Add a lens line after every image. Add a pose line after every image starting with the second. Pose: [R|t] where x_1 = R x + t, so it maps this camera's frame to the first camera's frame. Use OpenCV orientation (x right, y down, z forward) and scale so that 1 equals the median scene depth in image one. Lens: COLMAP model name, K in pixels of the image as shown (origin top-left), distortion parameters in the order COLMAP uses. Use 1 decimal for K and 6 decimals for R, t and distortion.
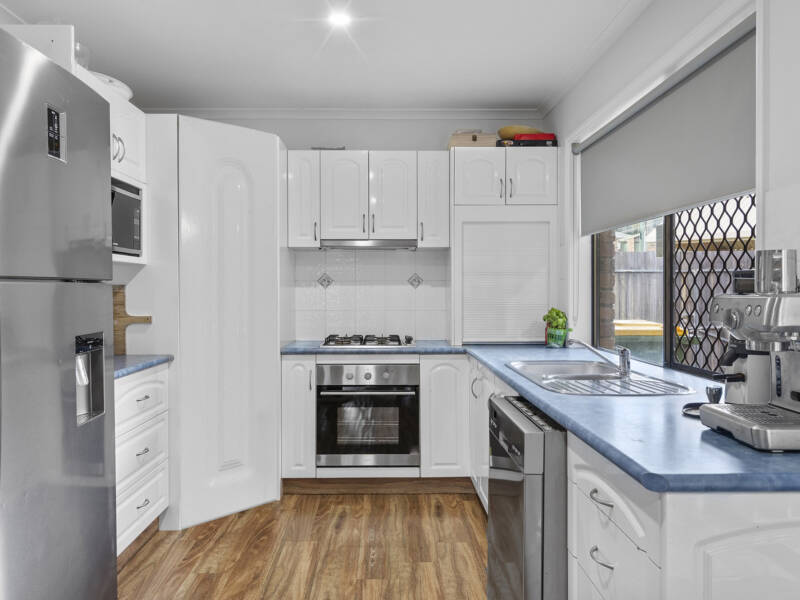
lens RADIAL K [[651.6, 0, 399.9], [0, 651.6, 299.0], [0, 0, 1]] dist [0.068359, -0.008315]
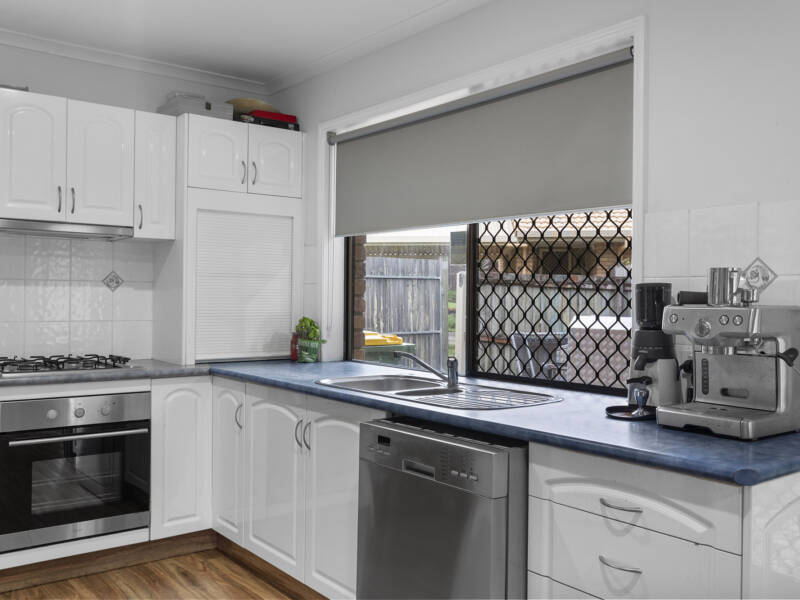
lens RADIAL K [[771.7, 0, 399.6], [0, 771.7, 301.3], [0, 0, 1]] dist [0.090129, 0.000000]
pose [[0.817620, 0.008214, 0.575700, -0.257510], [-0.004042, 0.999955, -0.008526, 0.001592], [-0.575744, 0.004644, 0.817617, 0.087371]]
